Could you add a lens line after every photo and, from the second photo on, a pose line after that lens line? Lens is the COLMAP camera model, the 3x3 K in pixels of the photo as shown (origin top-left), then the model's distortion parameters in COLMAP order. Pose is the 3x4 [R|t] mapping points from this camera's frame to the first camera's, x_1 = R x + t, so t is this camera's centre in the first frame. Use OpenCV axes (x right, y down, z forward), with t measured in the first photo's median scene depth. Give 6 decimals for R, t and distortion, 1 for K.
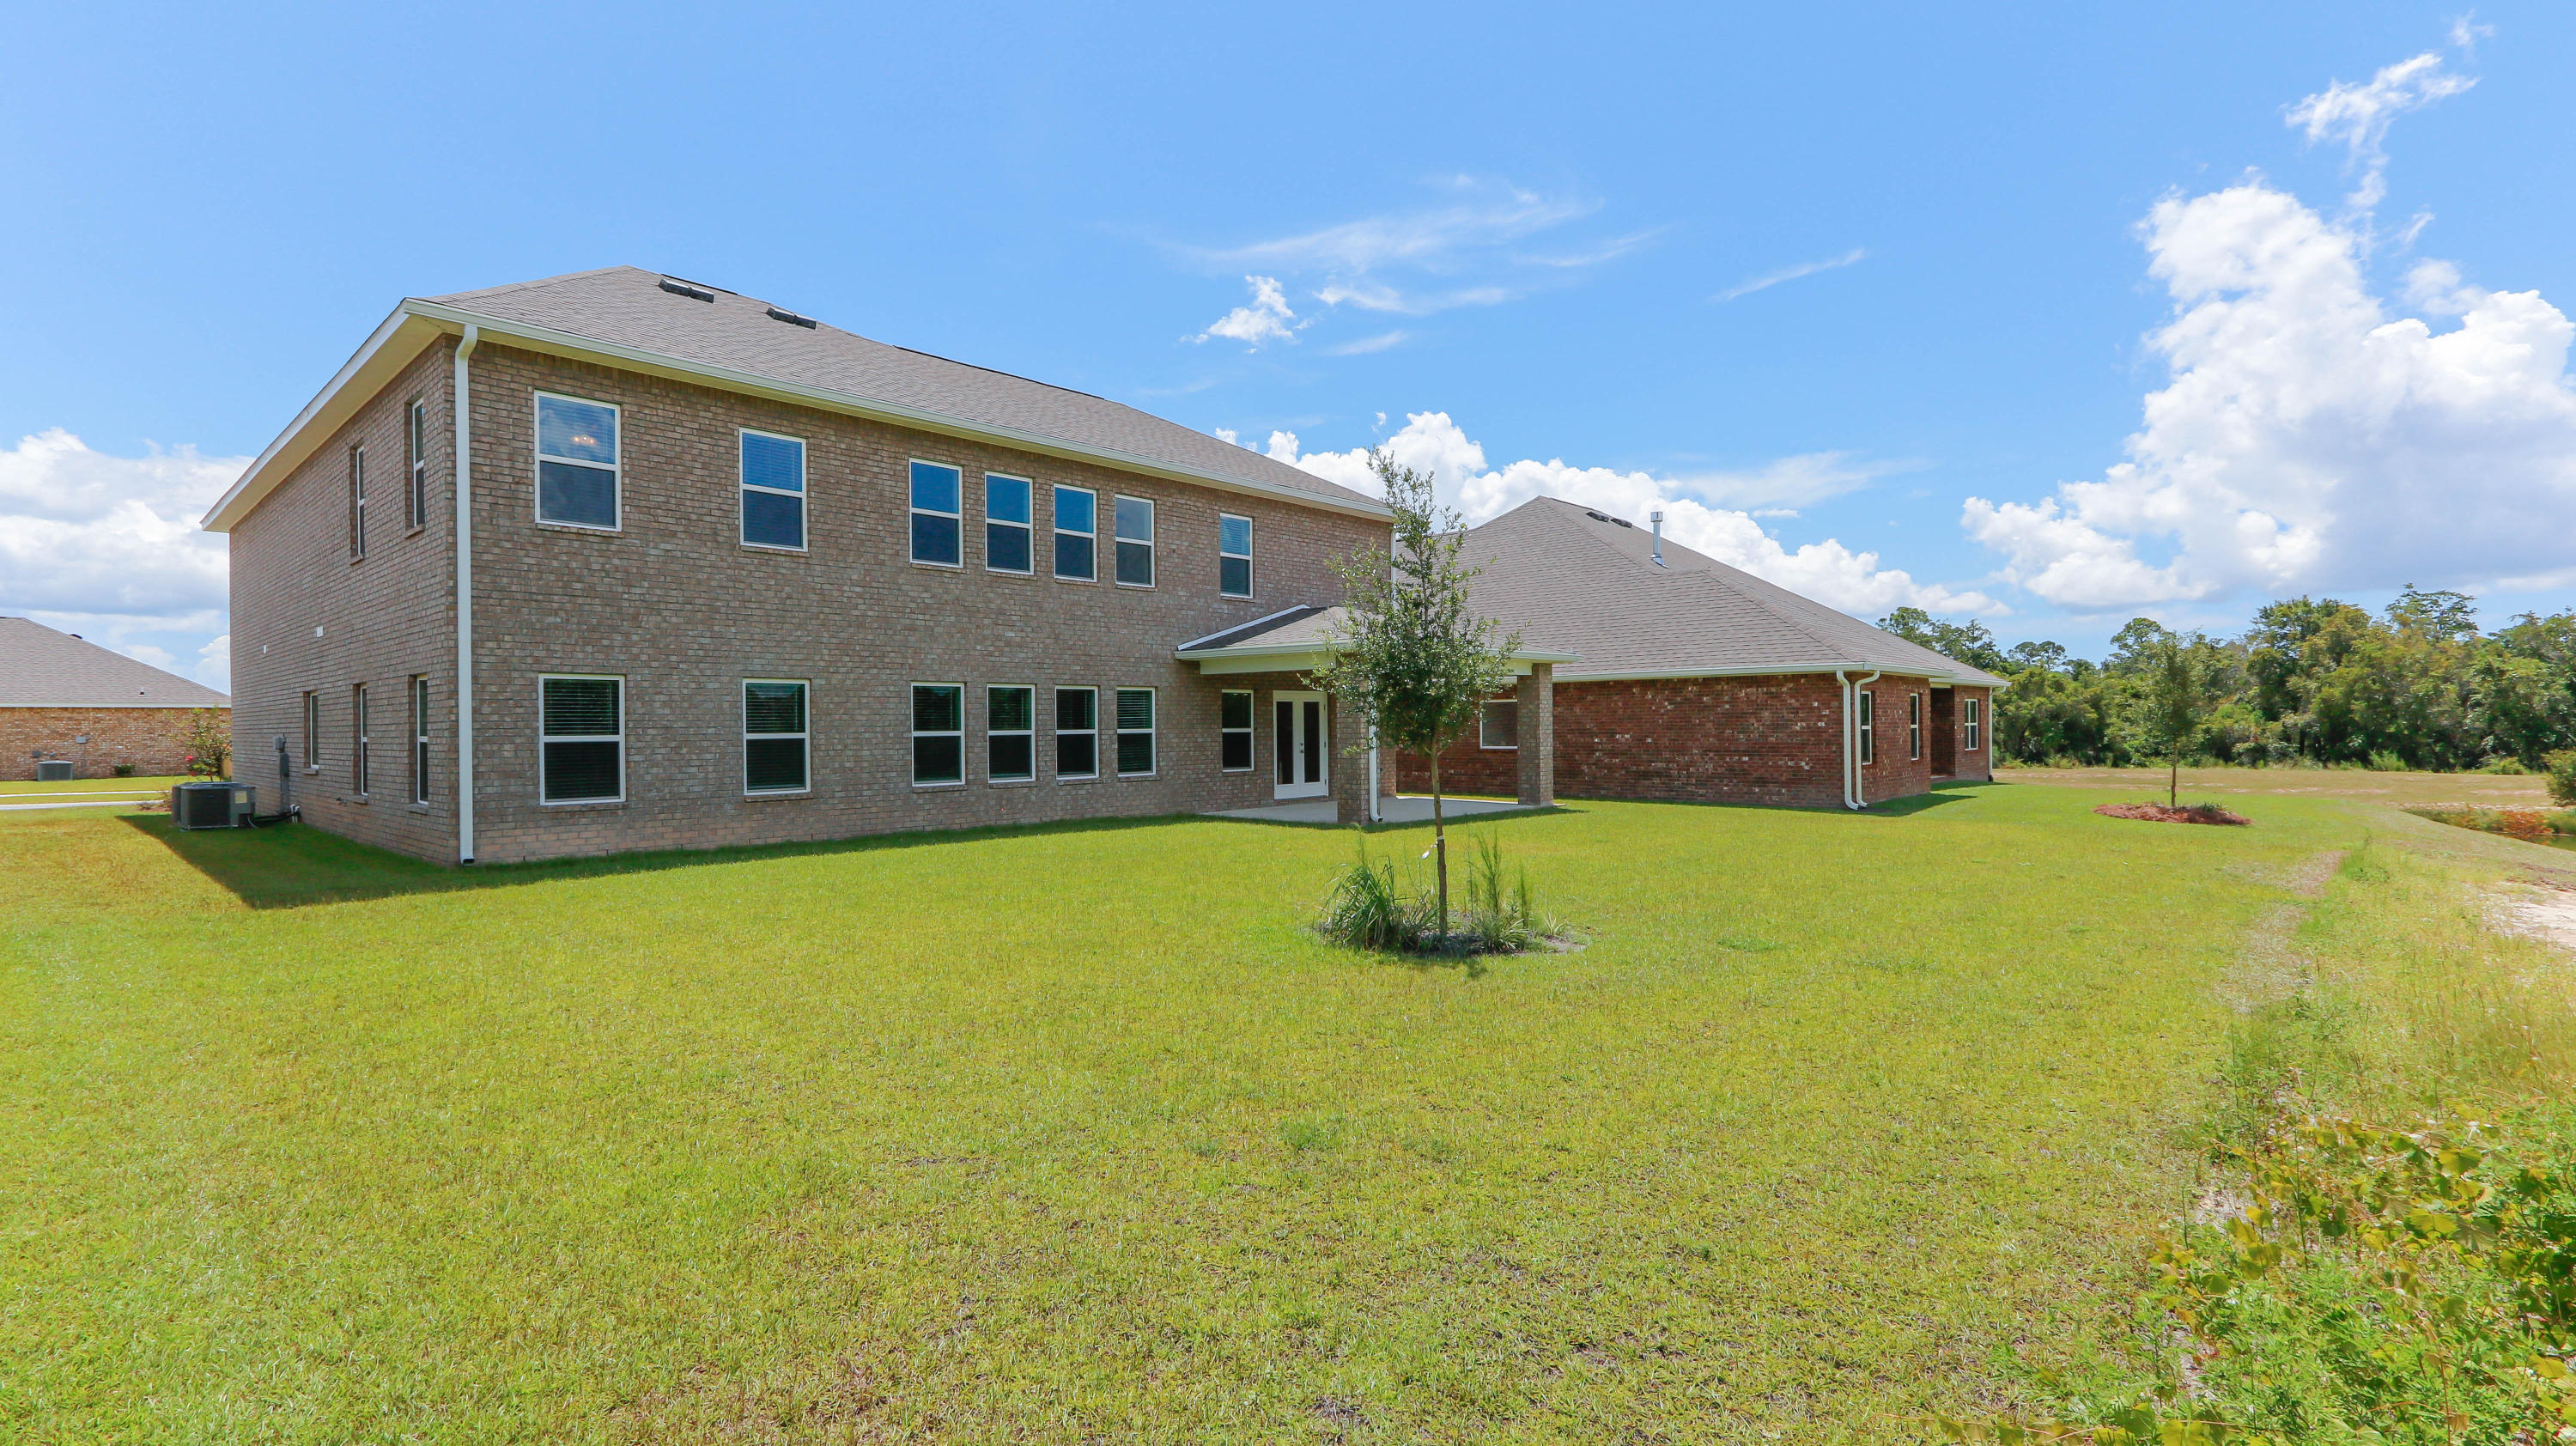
lens RADIAL K [[1168.0, 0, 1288.0], [0, 1168.0, 723.0], [0, 0, 1]] dist [0.006166, 0.000009]
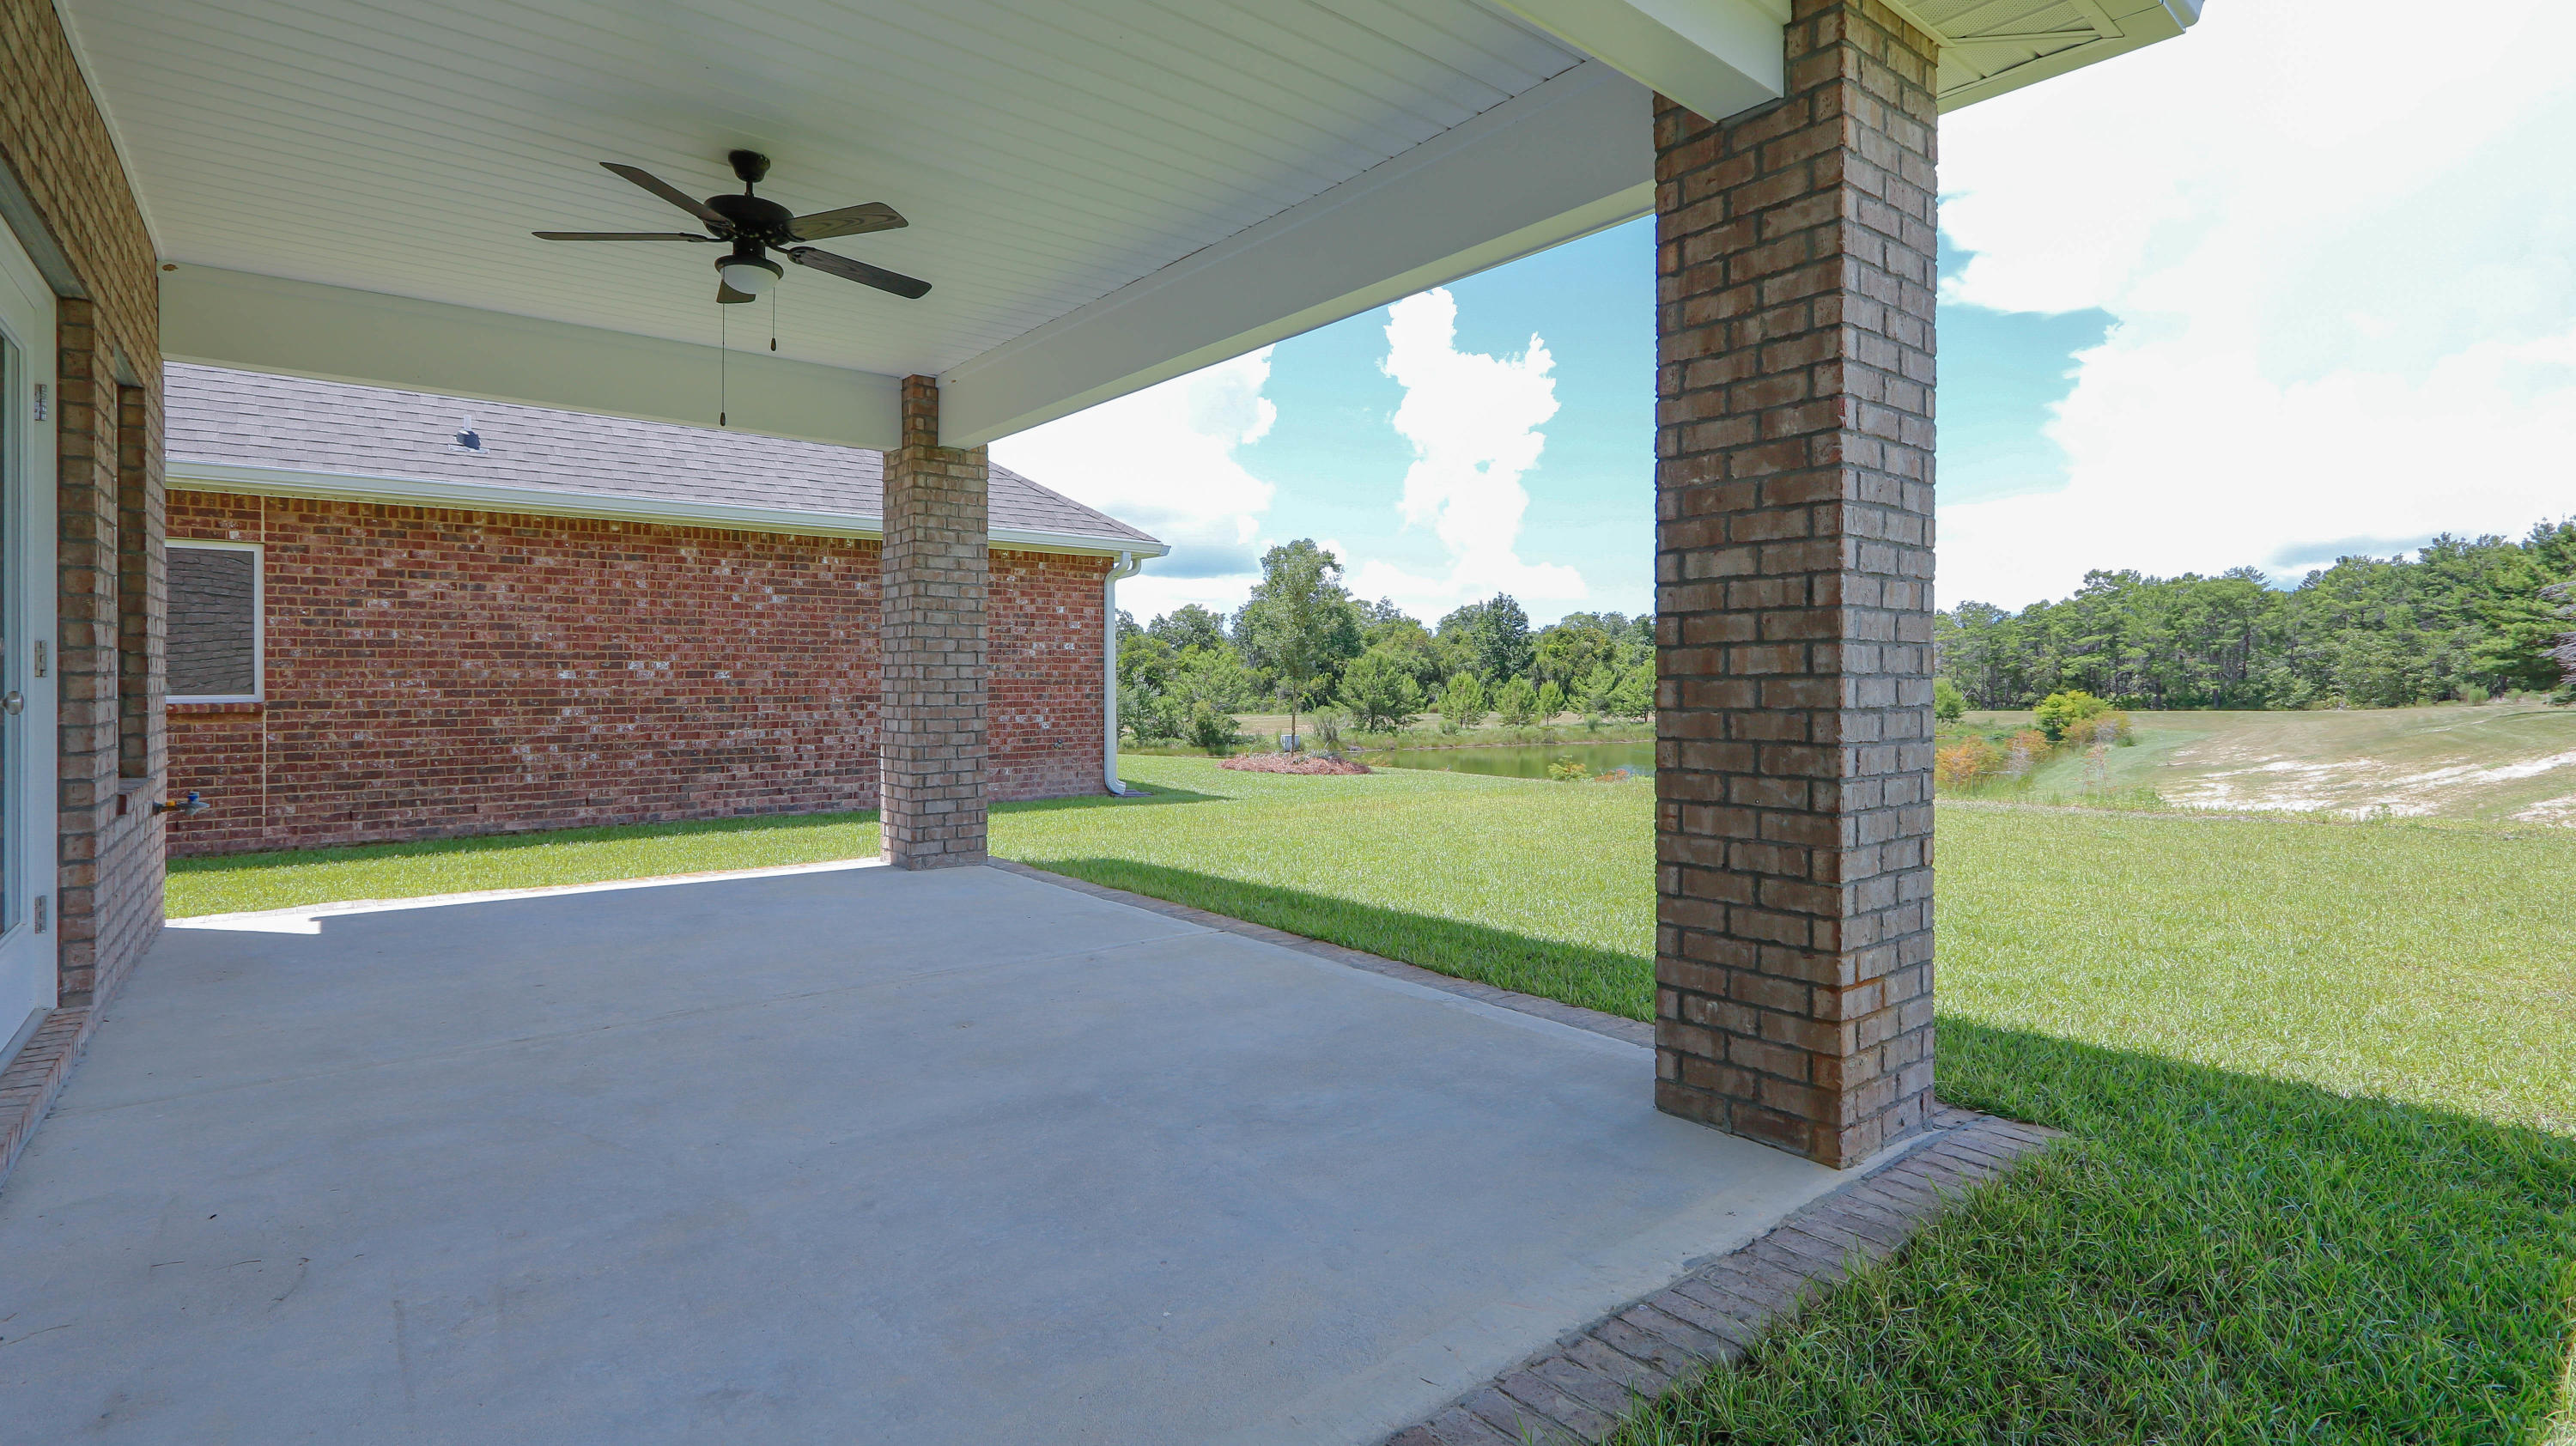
lens RADIAL K [[1205.5, 0, 1264.1], [0, 1205.5, 685.4], [0, 0, 1]] dist [0.002414, -0.007643]
pose [[0.158991, 0.012252, 0.987204, -0.086123], [0.002269, 0.999916, -0.012775, 0.024917], [-0.987277, 0.004271, 0.158950, 0.758554]]
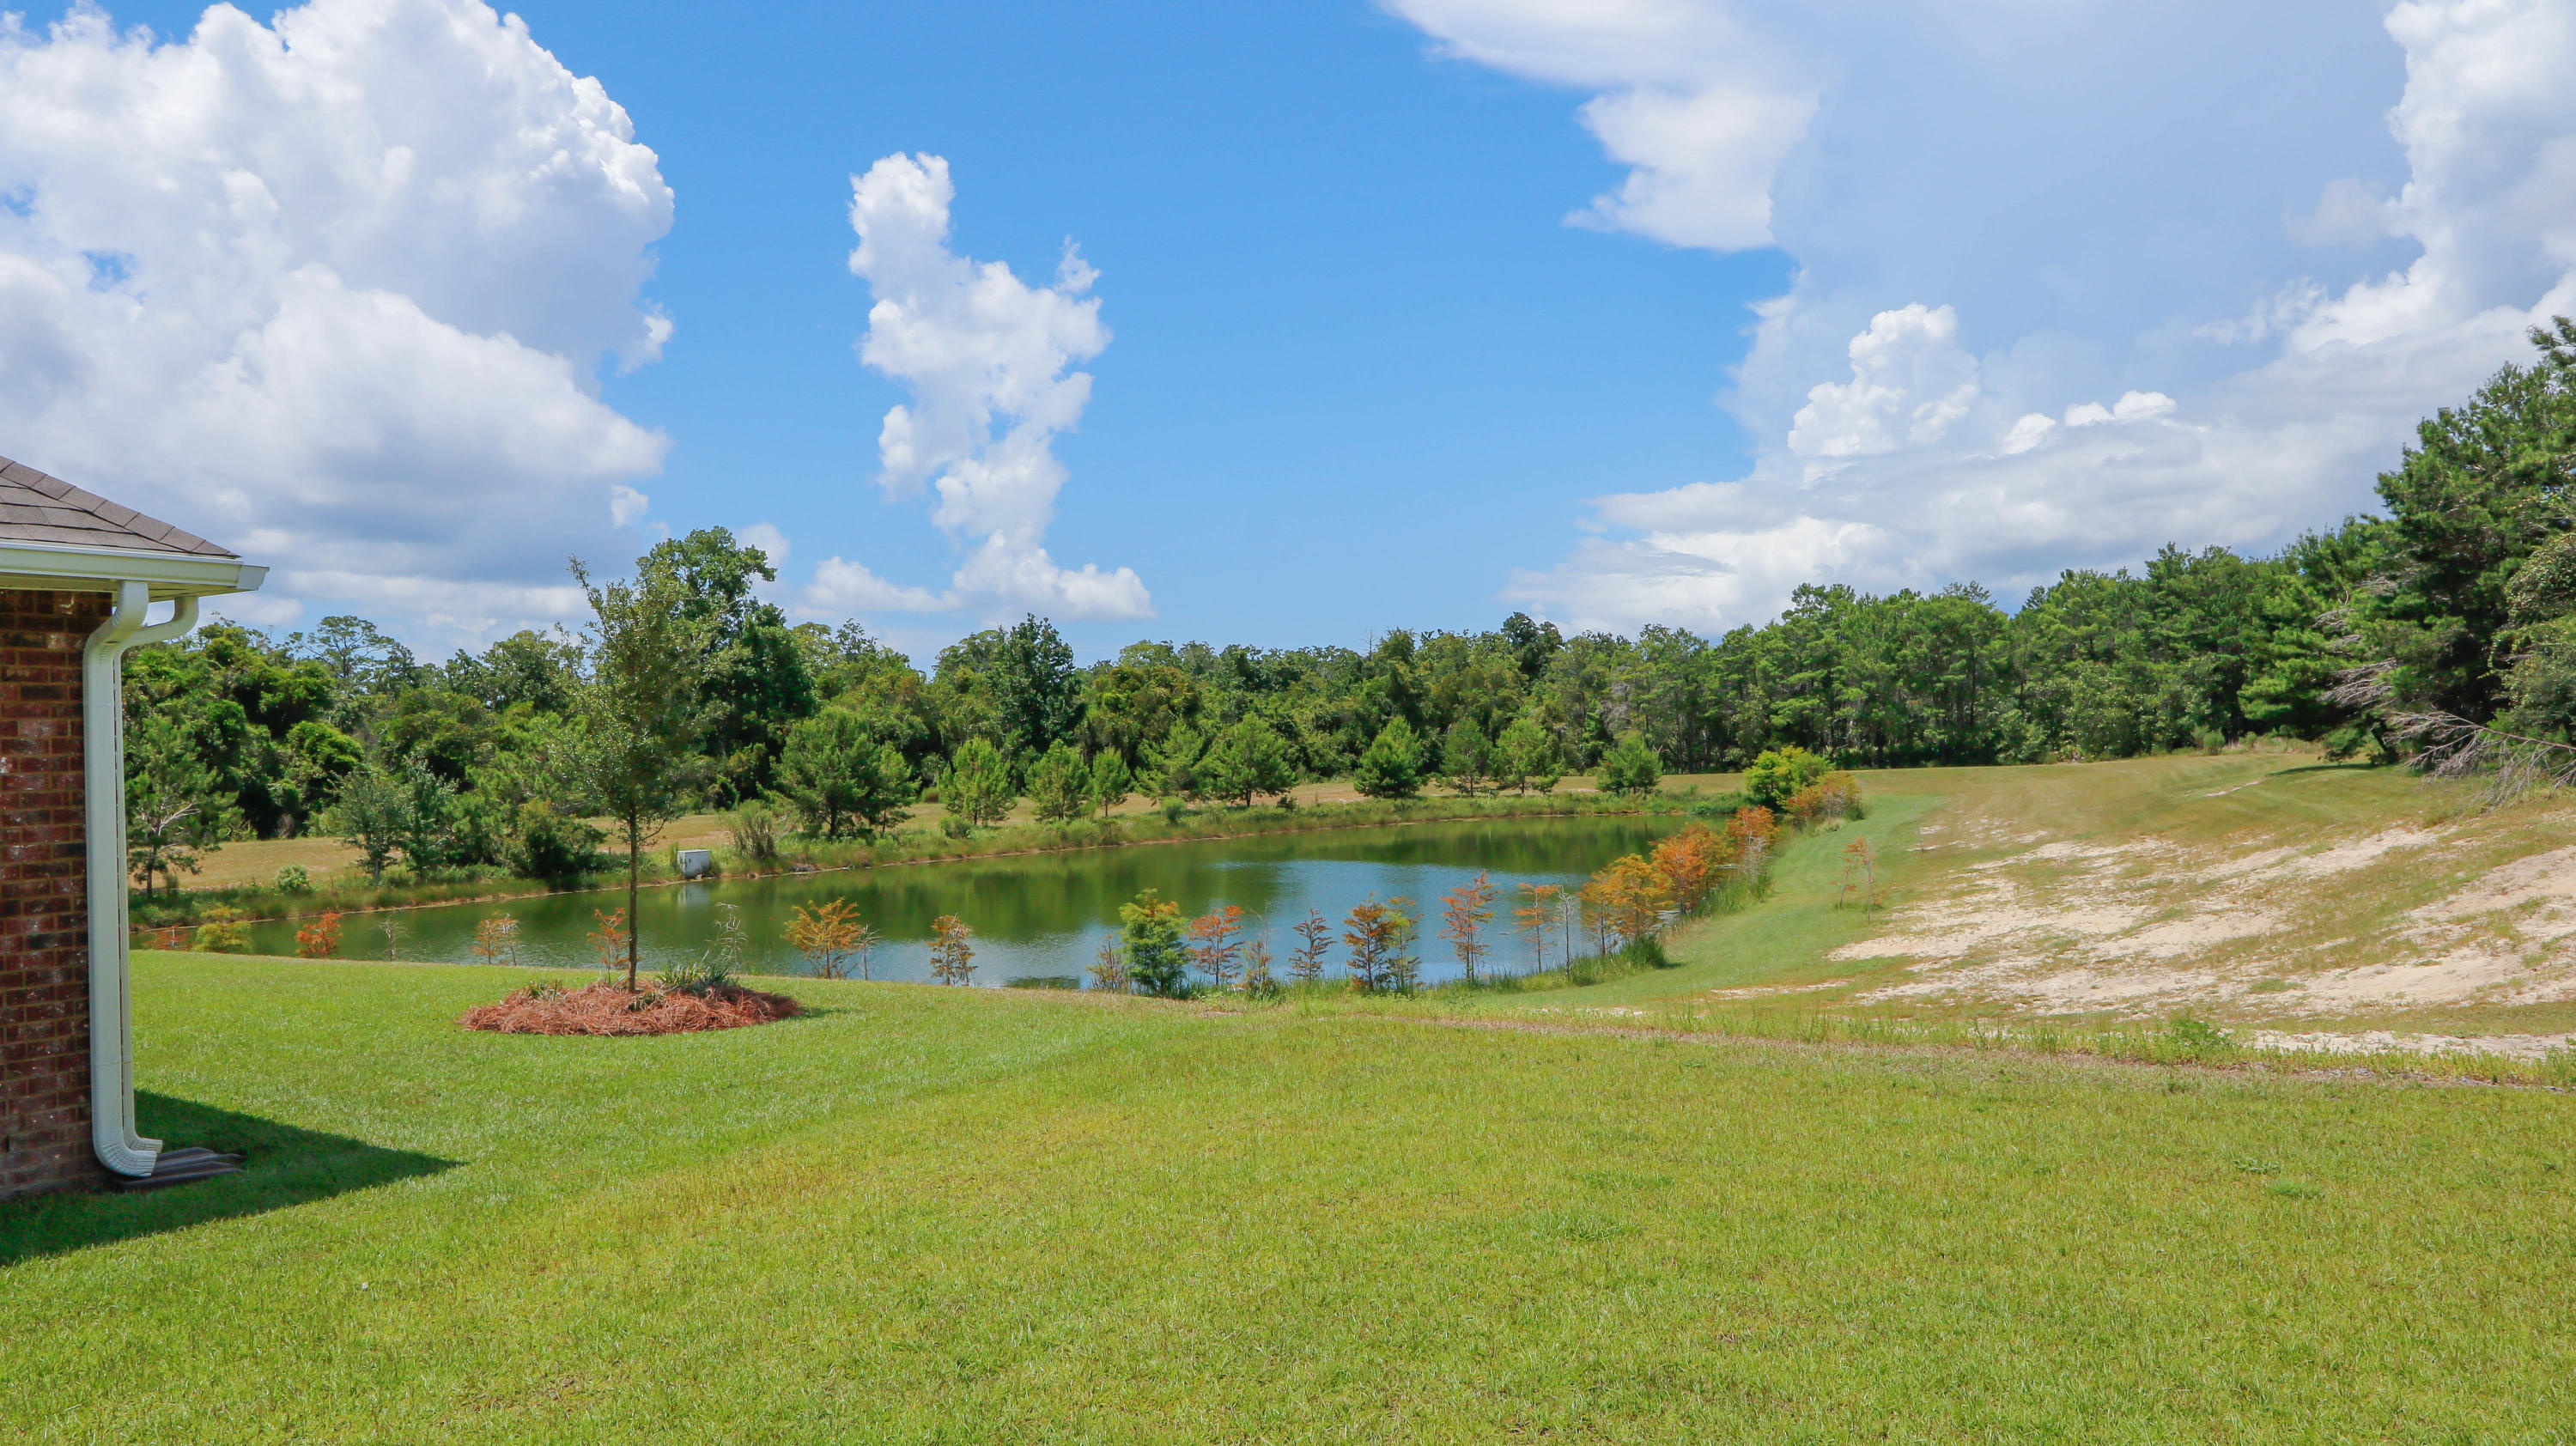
lens RADIAL K [[1802.2, 0, 1288.0], [0, 1802.2, 723.0], [0, 0, 1]] dist [-0.008021, 0.000872]
pose [[-0.173776, 0.026068, 0.984440, 0.073133], [0.029877, 0.999329, -0.021188, -0.002081], [-0.984332, 0.025730, -0.174438, 0.757413]]
